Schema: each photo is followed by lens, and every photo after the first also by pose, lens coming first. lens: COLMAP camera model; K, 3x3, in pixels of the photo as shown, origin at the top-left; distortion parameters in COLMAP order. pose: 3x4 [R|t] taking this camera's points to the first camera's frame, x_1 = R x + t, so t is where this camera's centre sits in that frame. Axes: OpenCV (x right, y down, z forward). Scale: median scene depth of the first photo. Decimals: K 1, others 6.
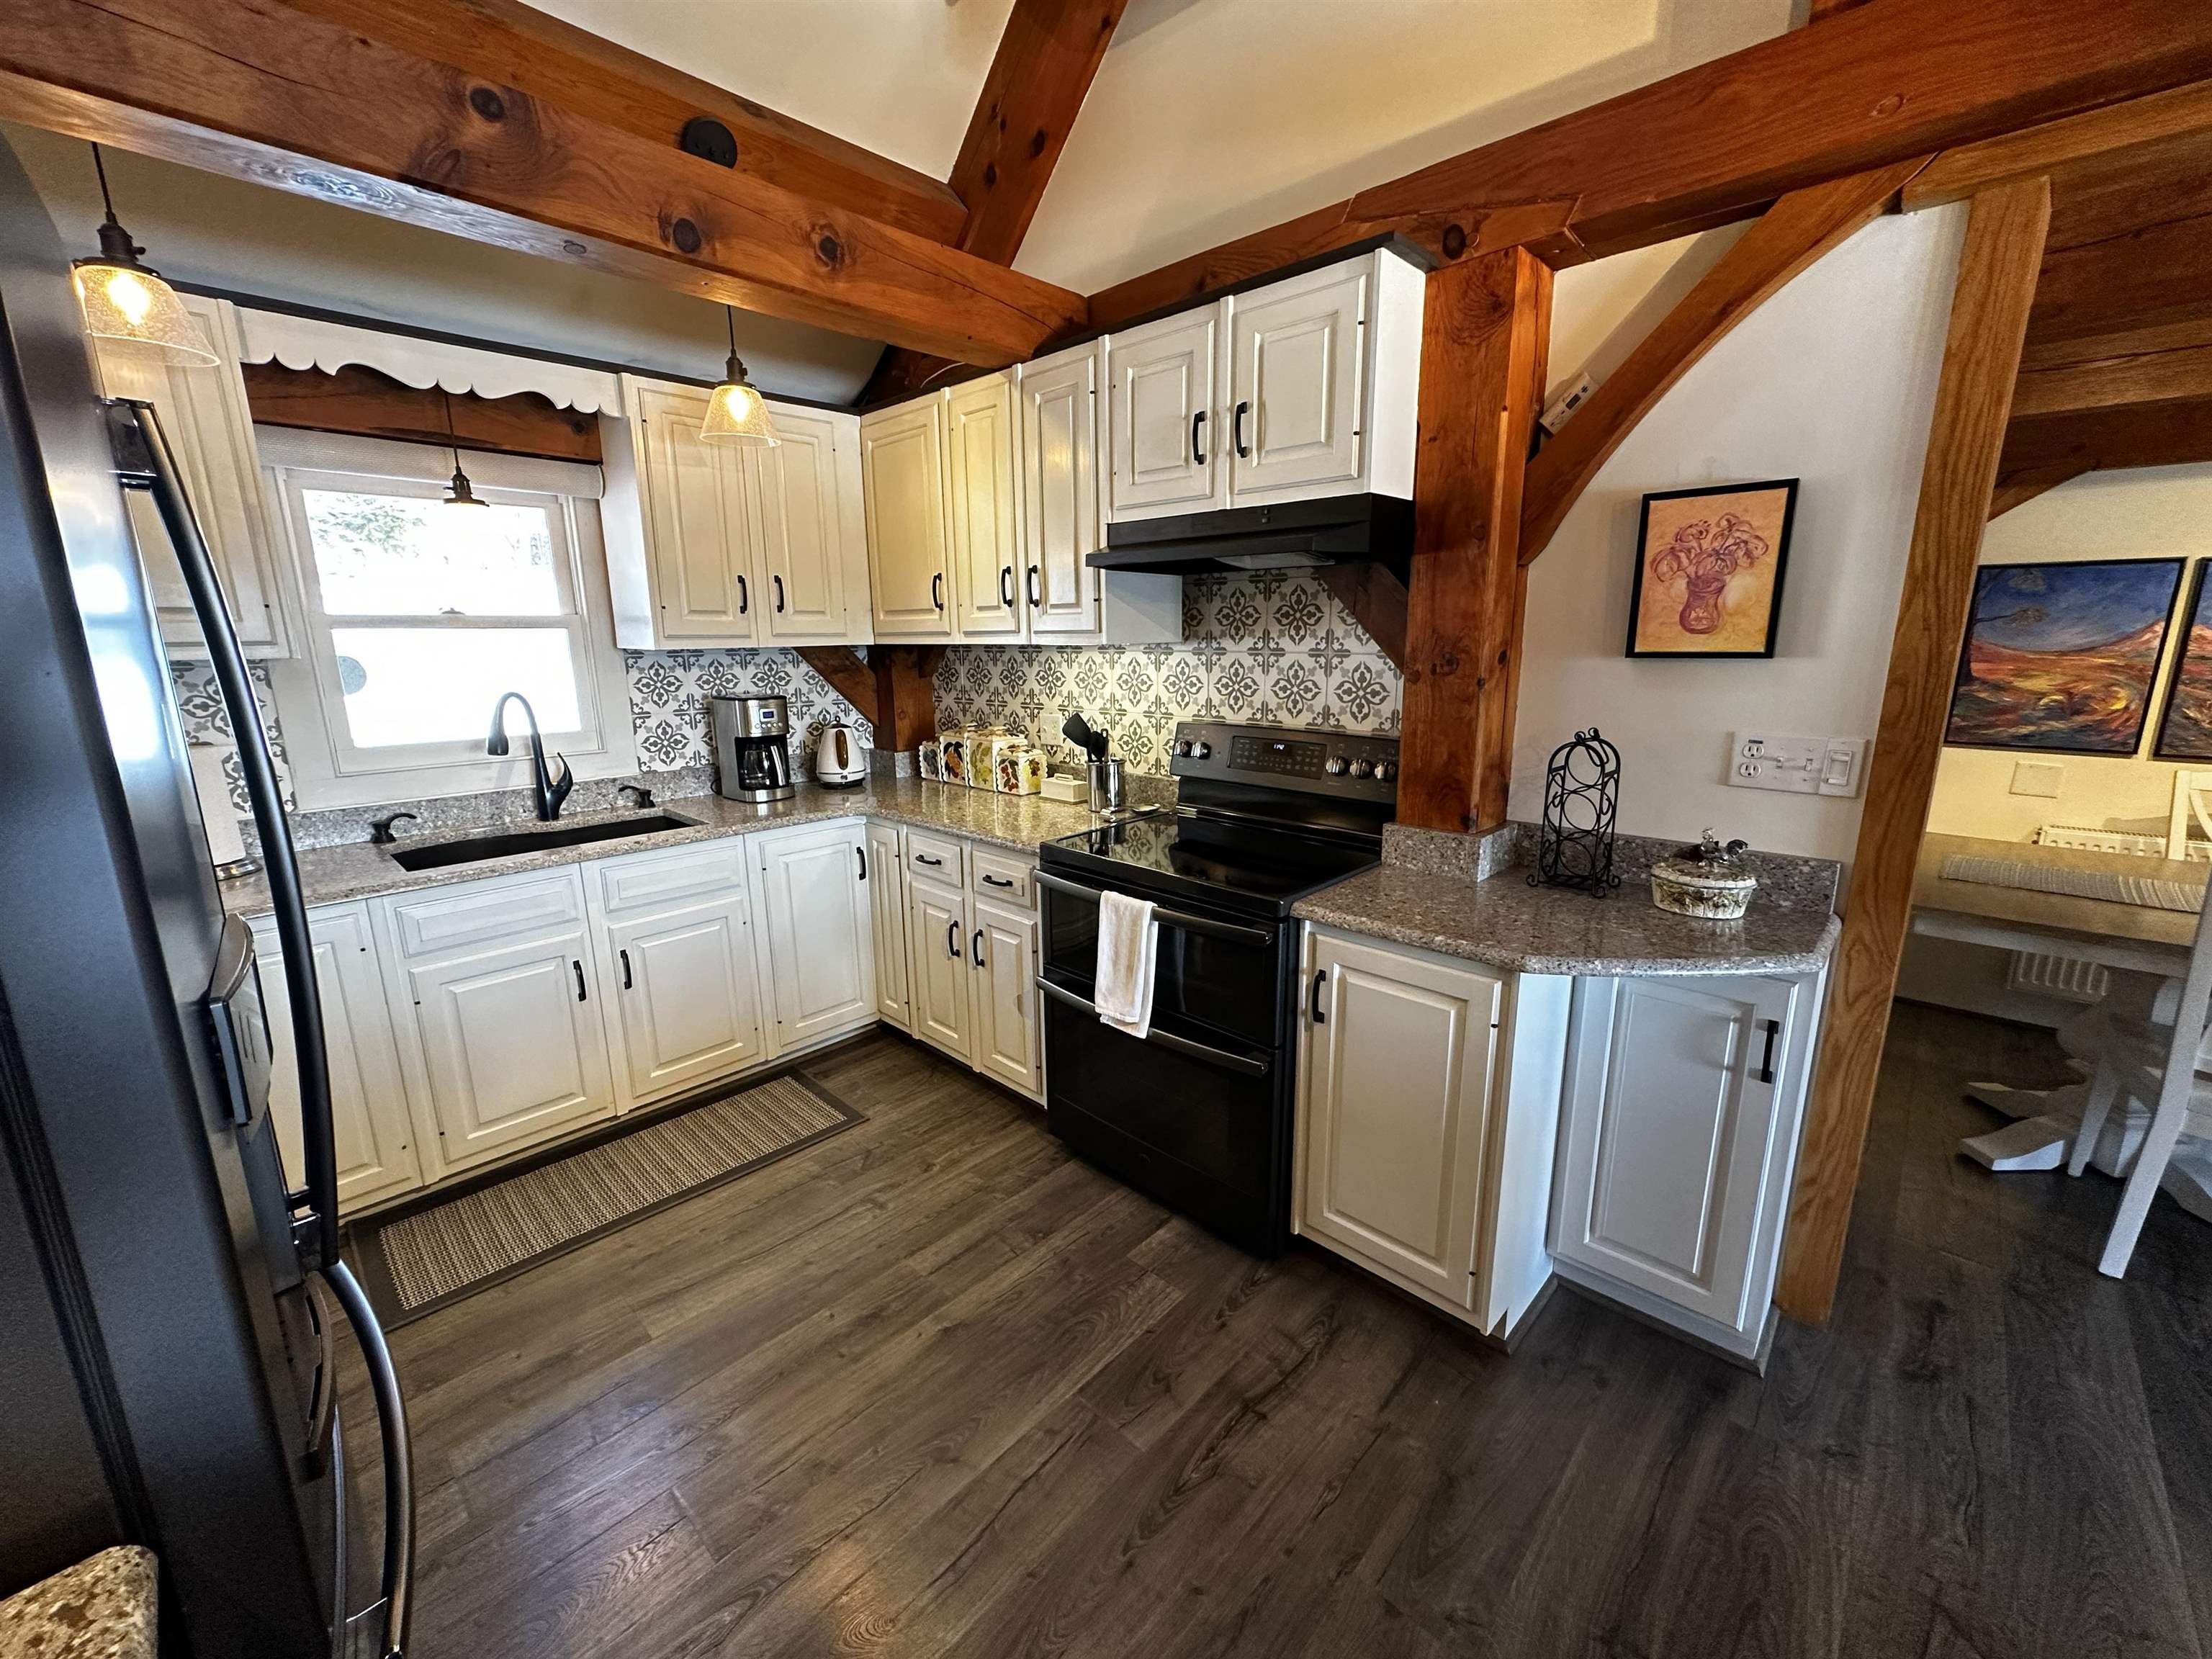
lens RADIAL K [[878.6, 0, 1126.8], [0, 878.6, 827.0], [0, 0, 1]] dist [-0.000202, -0.000270]
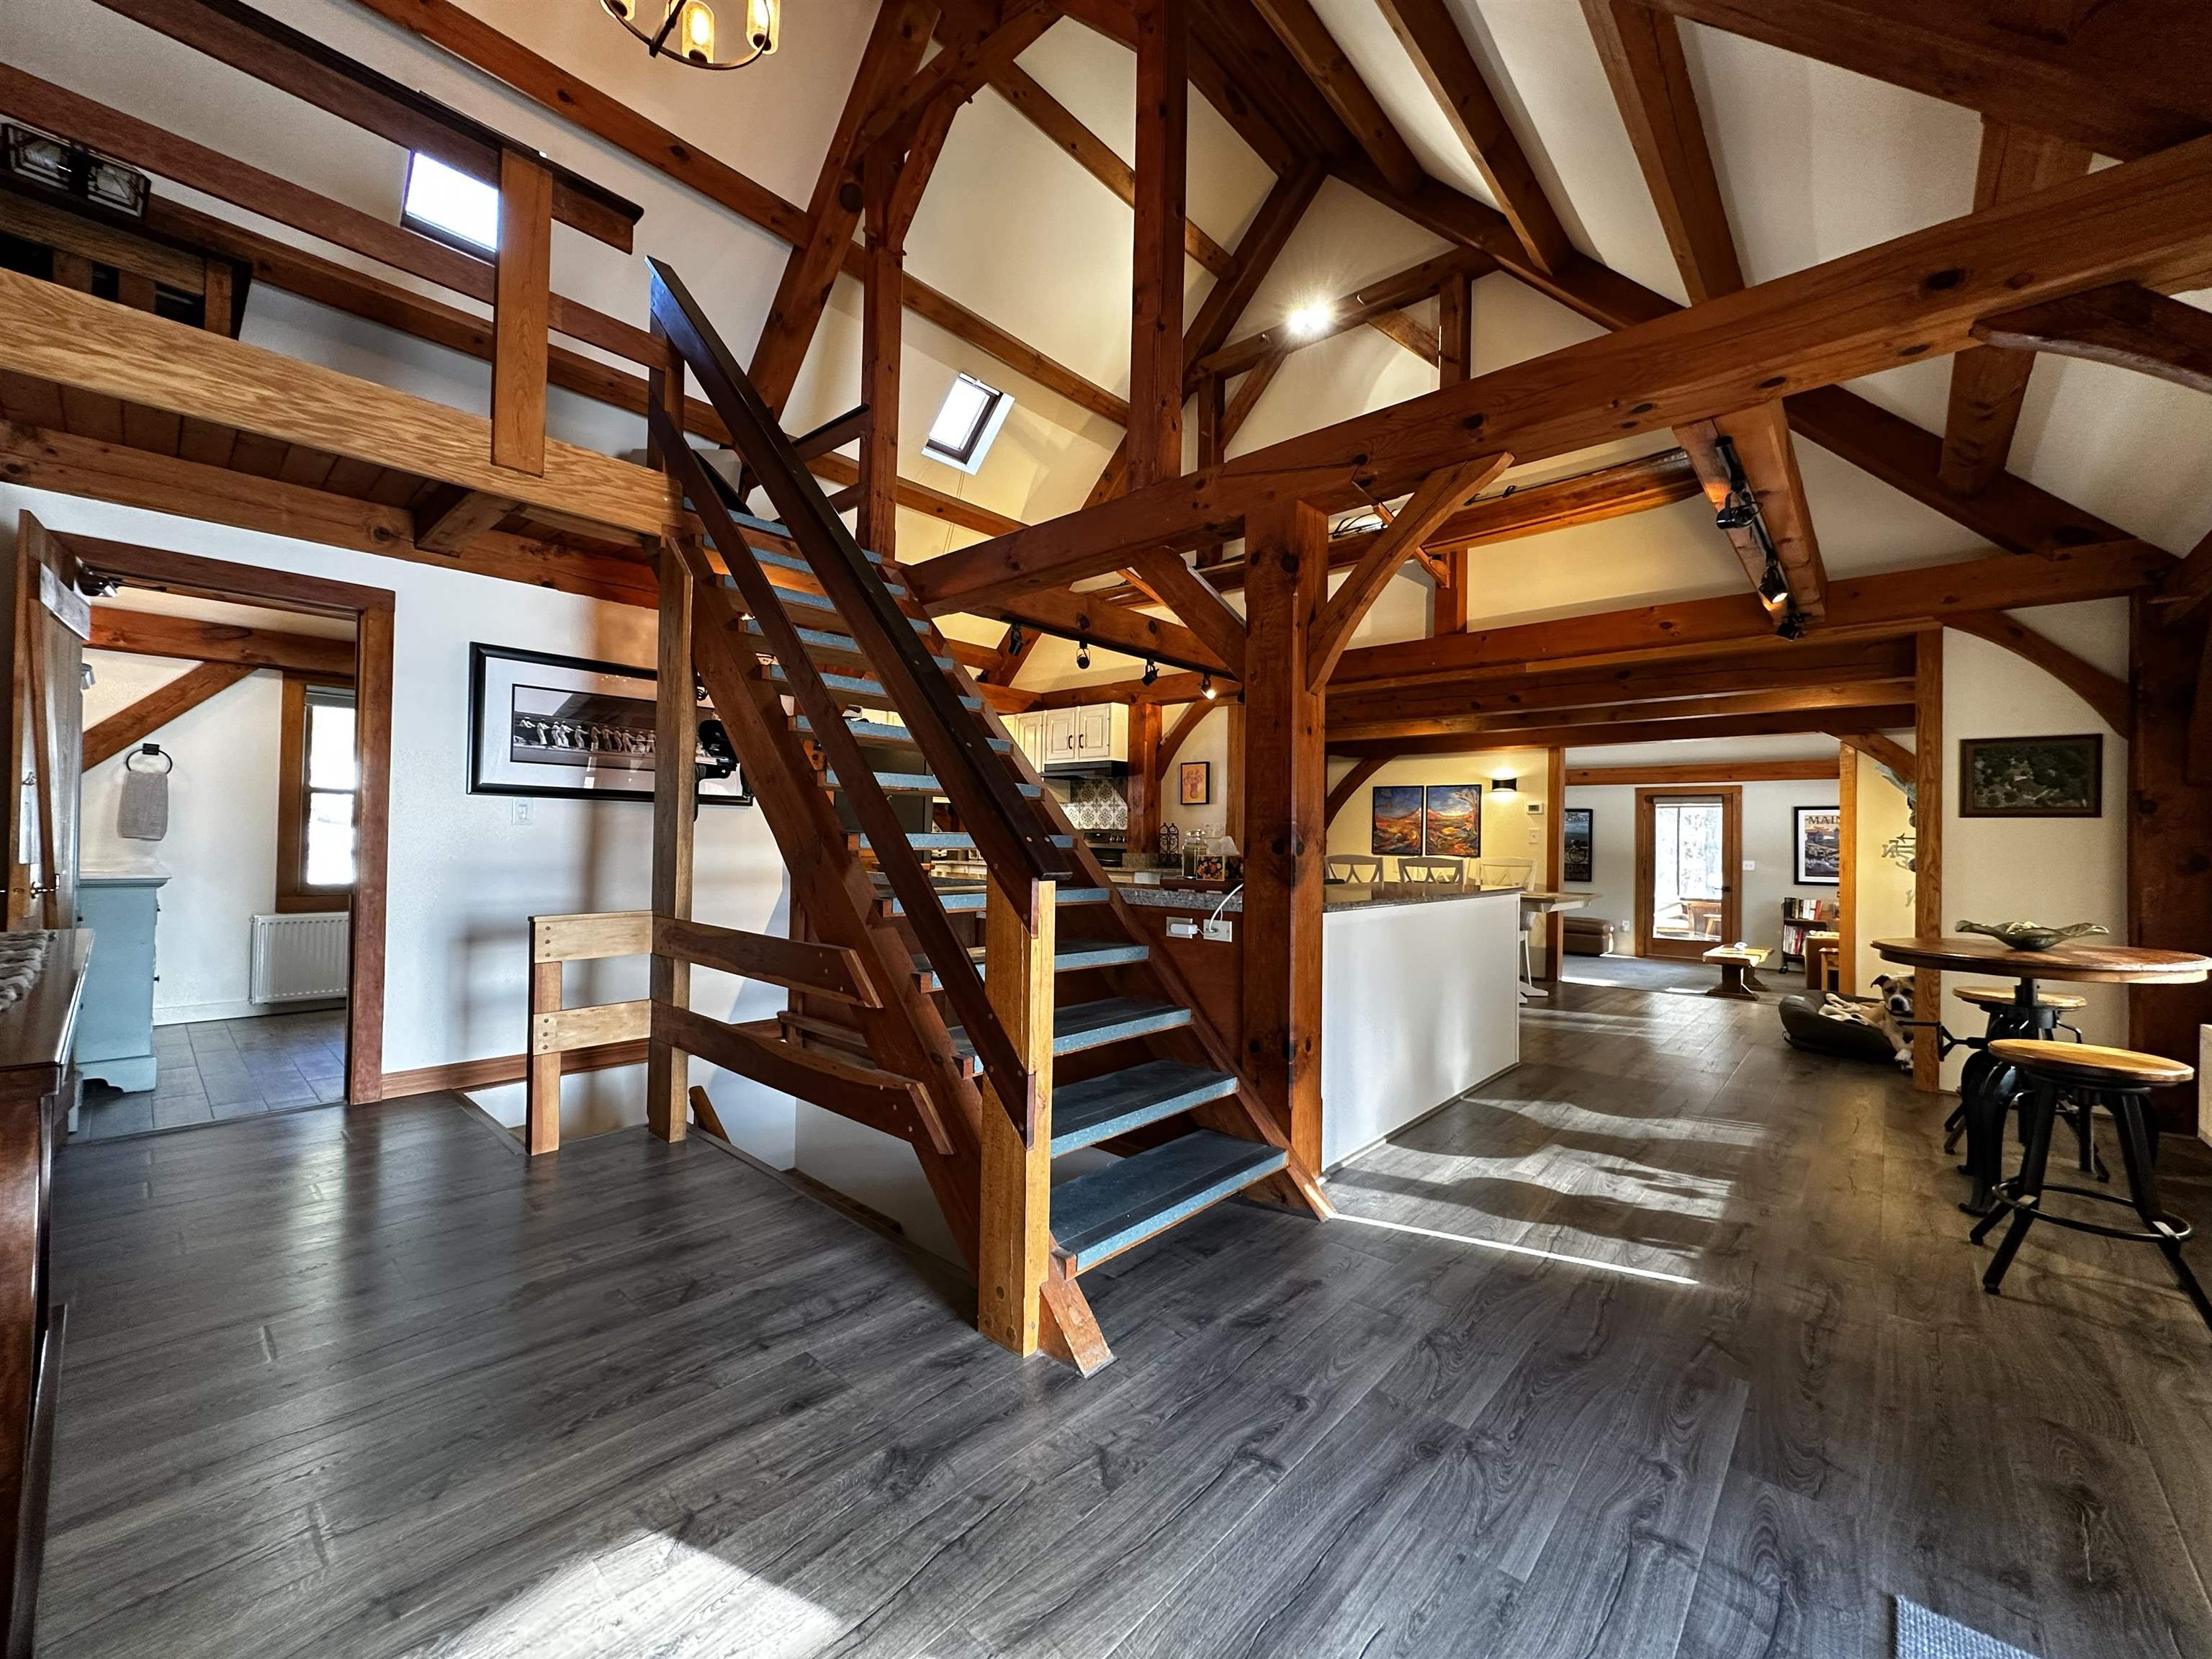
lens RADIAL K [[878.6, 0, 1100.7], [0, 878.6, 830.6], [0, 0, 1]] dist [-0.000202, -0.000270]
pose [[0.999210, 0.030061, 0.025978, 0.091522], [-0.023406, 0.973729, -0.226502, 0.515106], [-0.032104, 0.225715, 0.973664, -1.740039]]
